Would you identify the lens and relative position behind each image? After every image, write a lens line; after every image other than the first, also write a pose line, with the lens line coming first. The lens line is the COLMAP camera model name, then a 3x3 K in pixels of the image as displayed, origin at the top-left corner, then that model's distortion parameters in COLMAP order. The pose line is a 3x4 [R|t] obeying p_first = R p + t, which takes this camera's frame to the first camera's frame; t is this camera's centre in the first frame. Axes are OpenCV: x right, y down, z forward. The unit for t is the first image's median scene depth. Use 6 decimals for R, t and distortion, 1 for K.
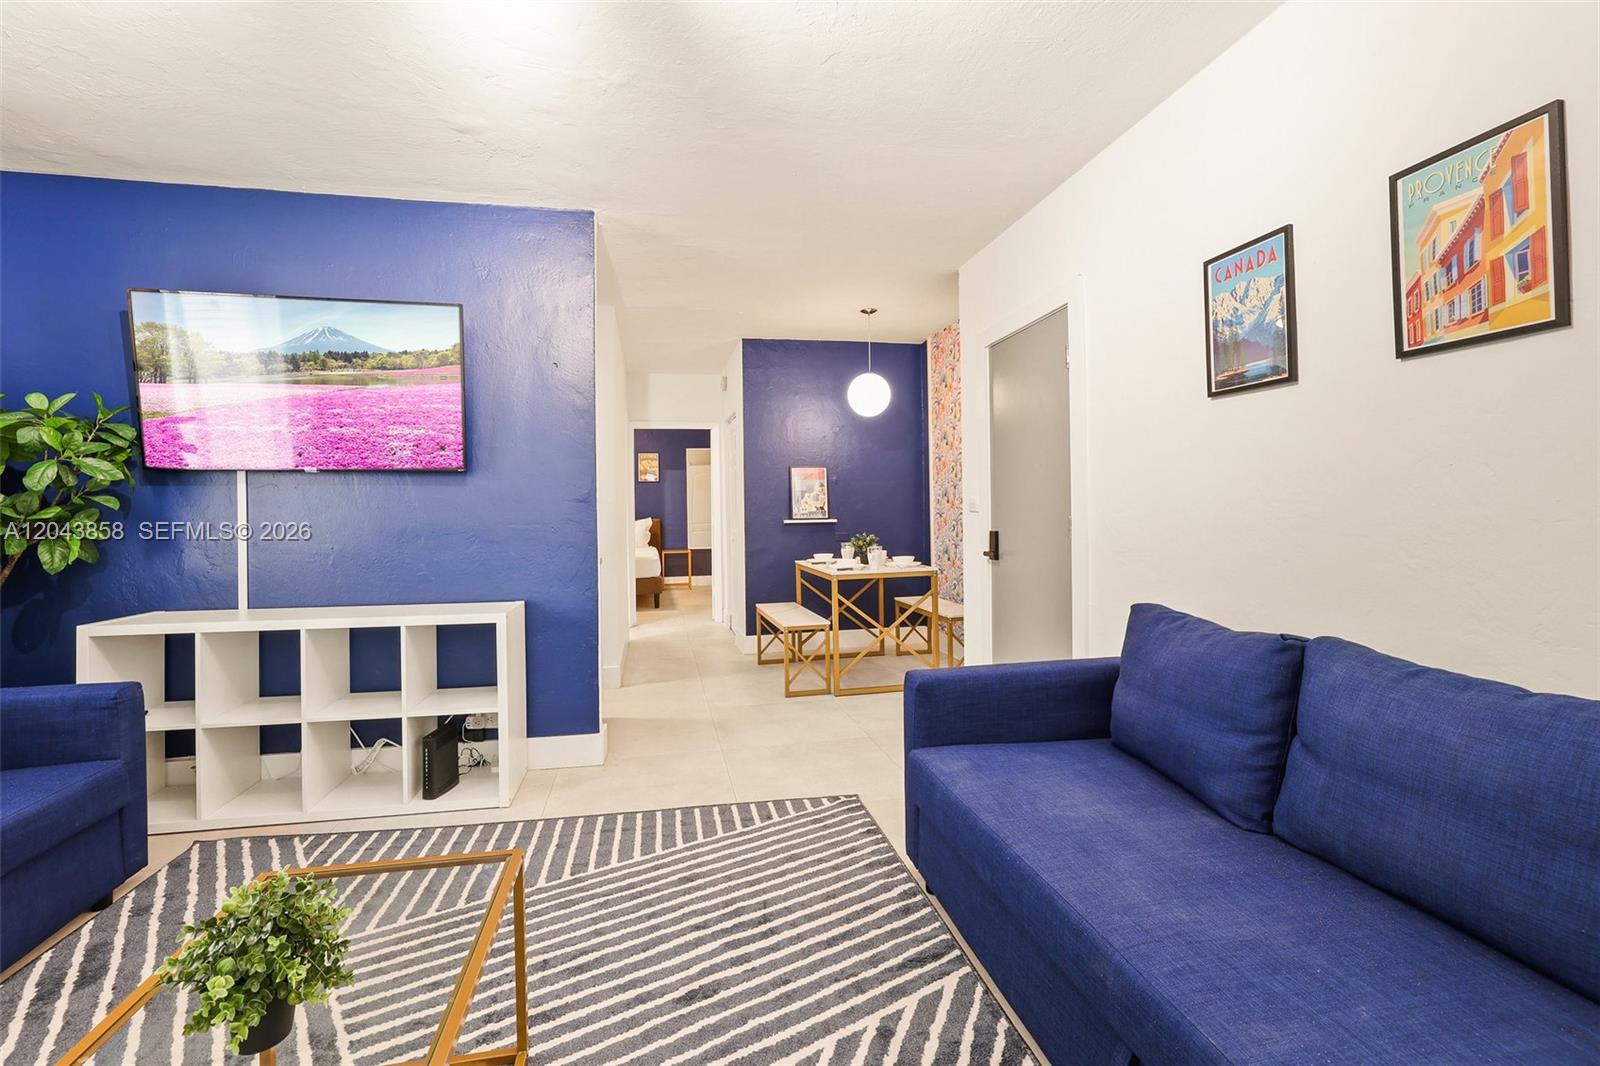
lens RADIAL K [[690.9, 0, 794.2], [0, 690.9, 514.6], [0, 0, 1]] dist [-0.001062, -0.000184]
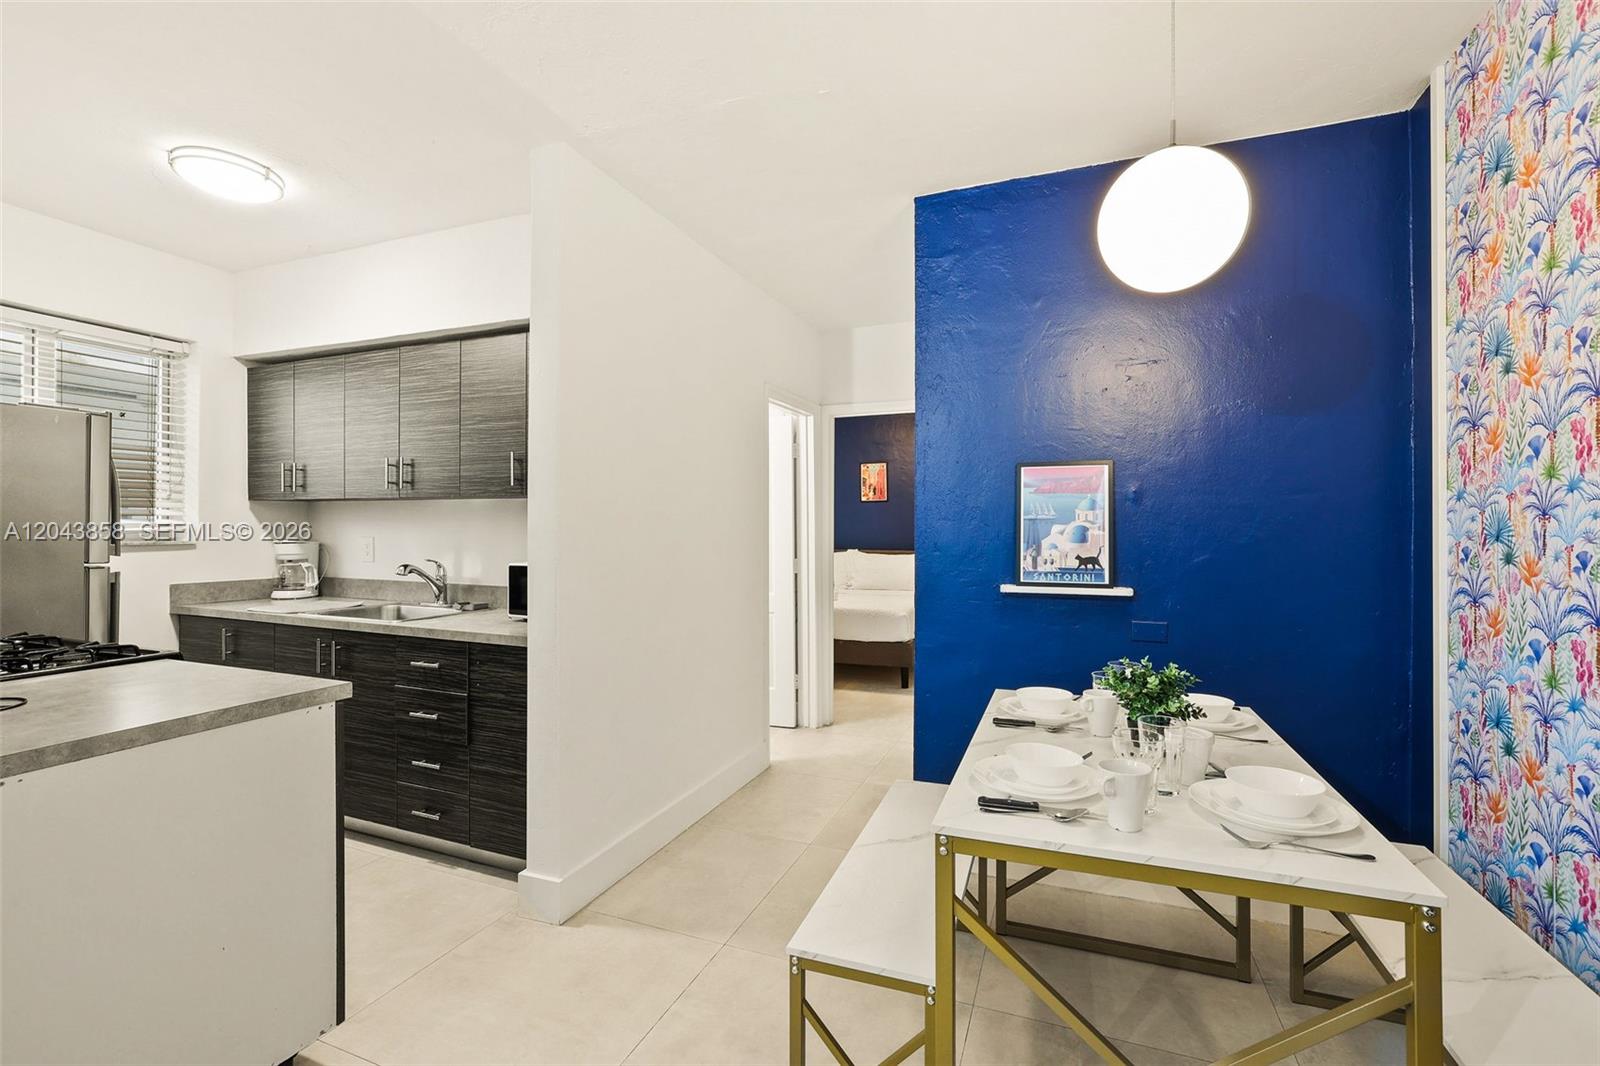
lens RADIAL K [[693.8, 0, 790.2], [0, 693.8, 526.4], [0, 0, 1]] dist [-0.032770, 0.014010]
pose [[0.832253, 0.013683, -0.554227, 0.118963], [-0.018885, 0.999815, -0.003675, -0.025031], [0.554074, 0.013525, 0.832358, 0.546505]]
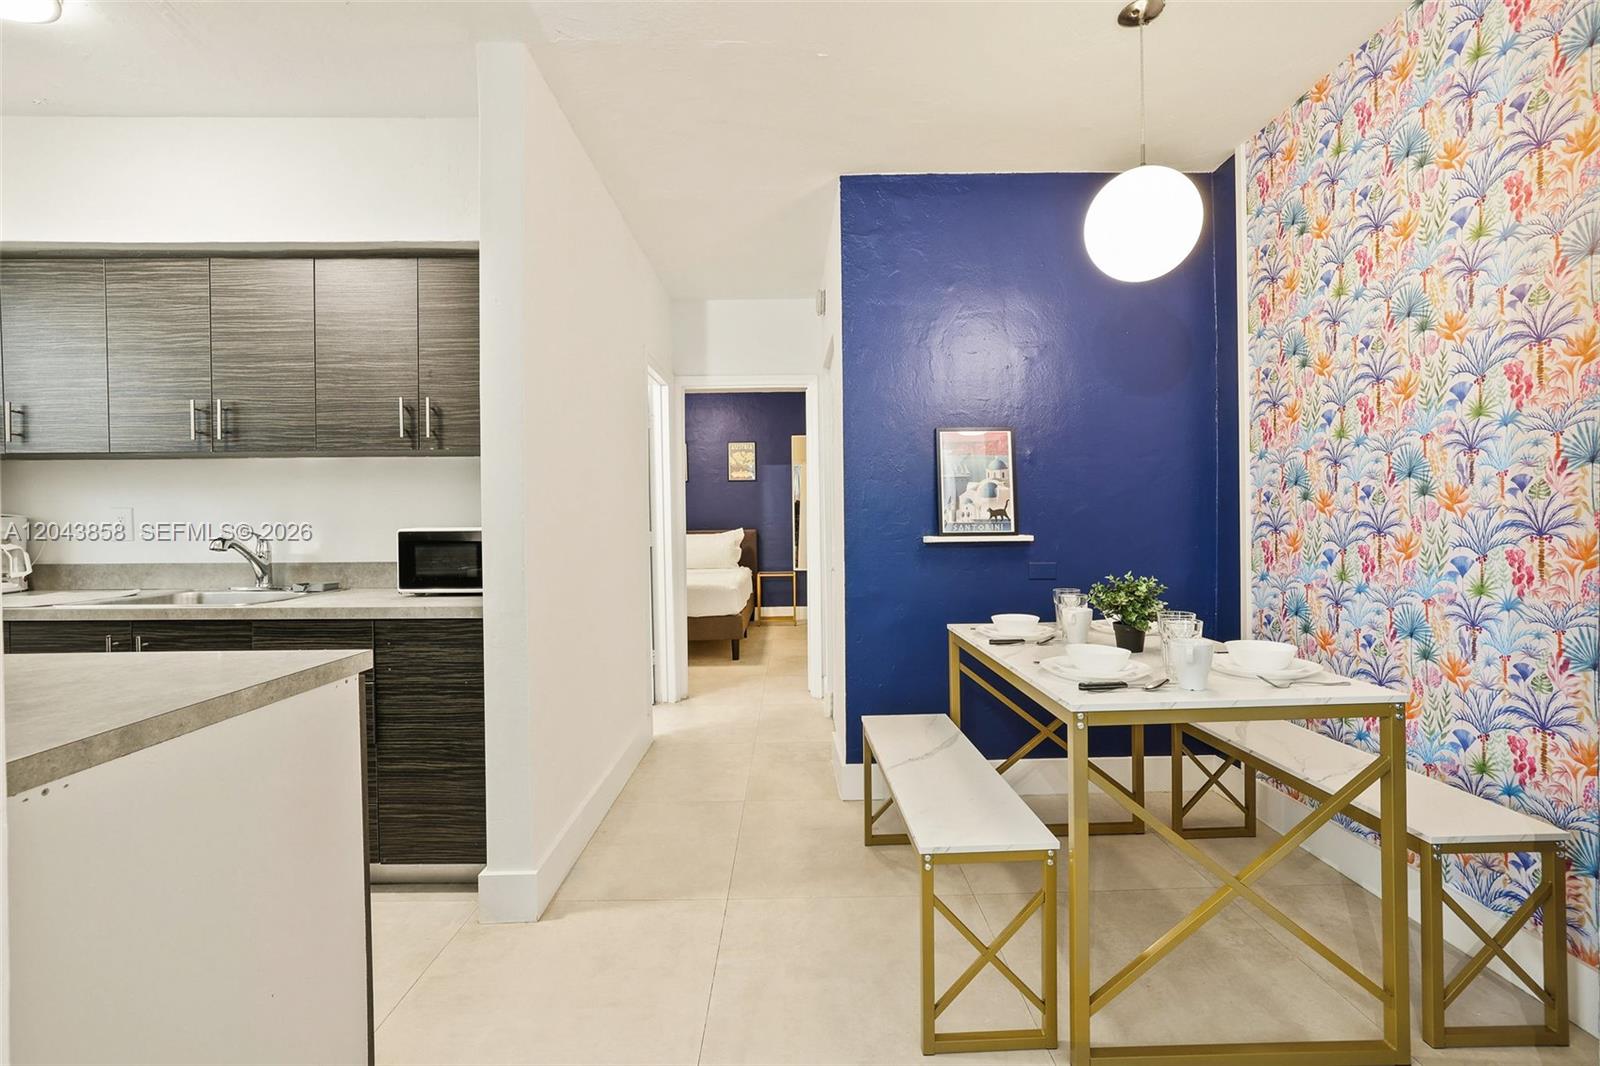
lens RADIAL K [[693.8, 0, 790.2], [0, 693.8, 526.4], [0, 0, 1]] dist [-0.032770, 0.014010]
pose [[0.979182, 0.005292, -0.202916, -0.007466], [-0.004652, 0.999983, 0.003630, -0.000402], [0.202931, -0.002611, 0.979190, 0.485472]]
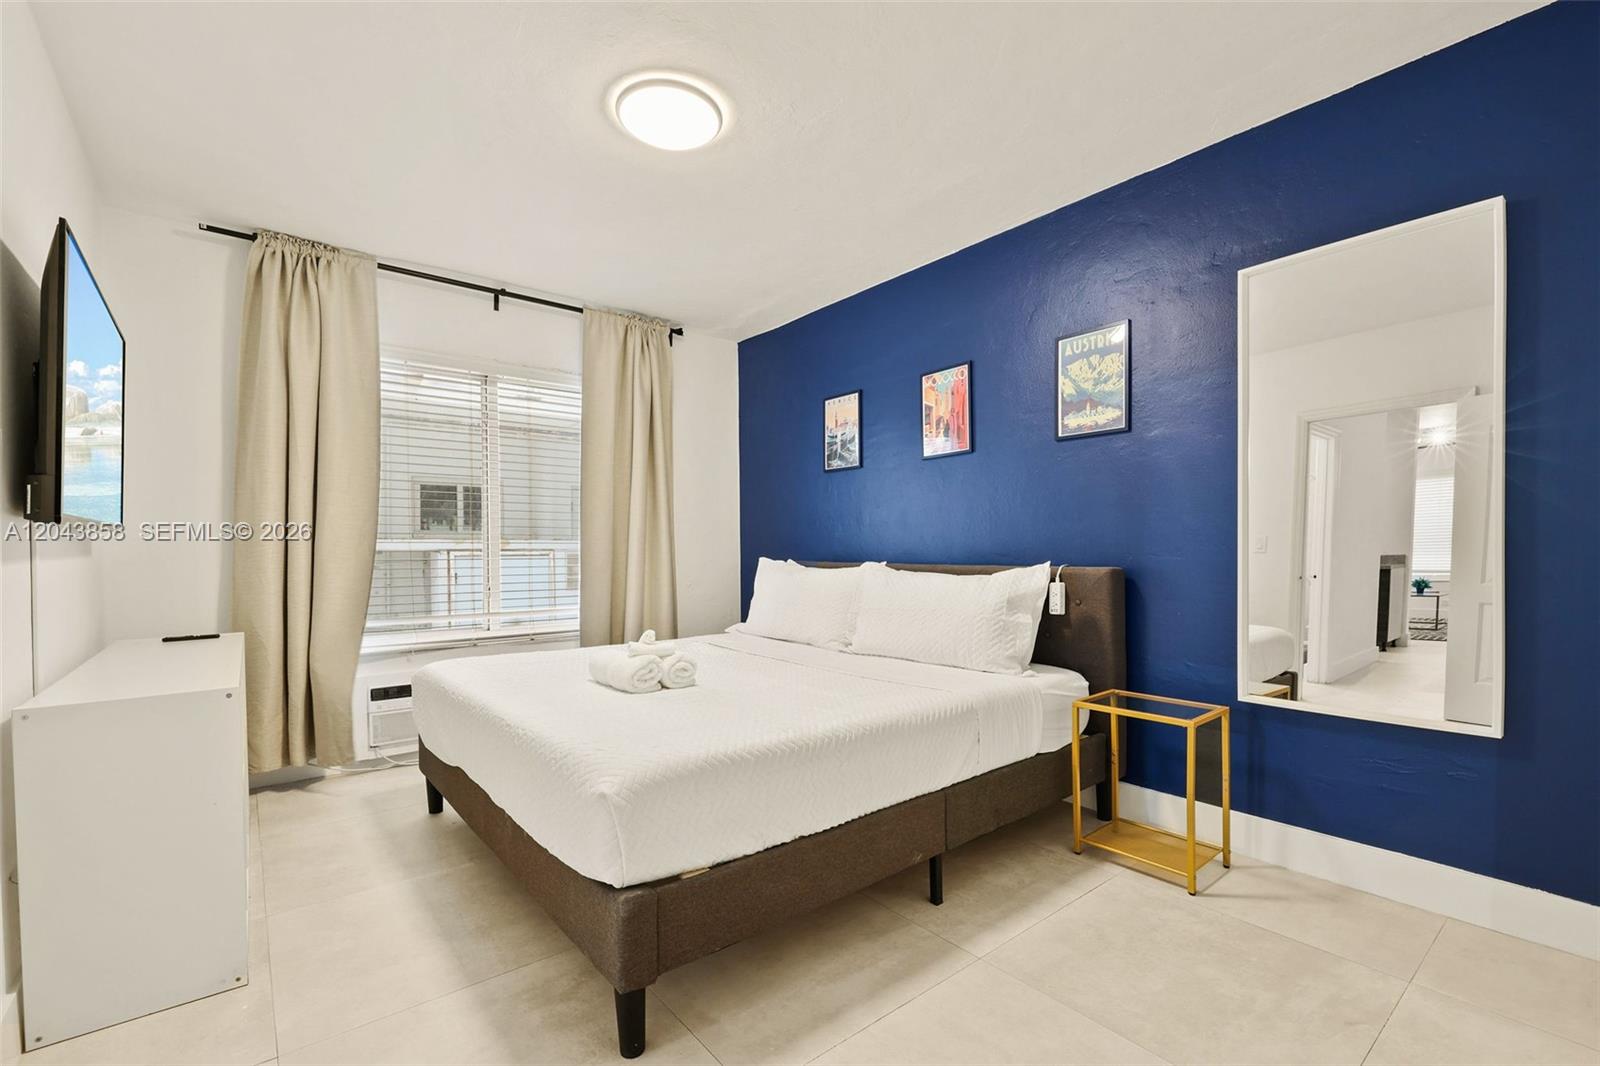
lens RADIAL K [[697.4, 0, 803.2], [0, 697.4, 576.3], [0, 0, 1]] dist [-0.051210, 0.014152]
pose [[0.459416, 0.036229, -0.887482, -0.021584], [-0.012211, 0.999331, 0.034474, 0.004495], [0.888137, -0.005001, 0.459551, 1.412598]]
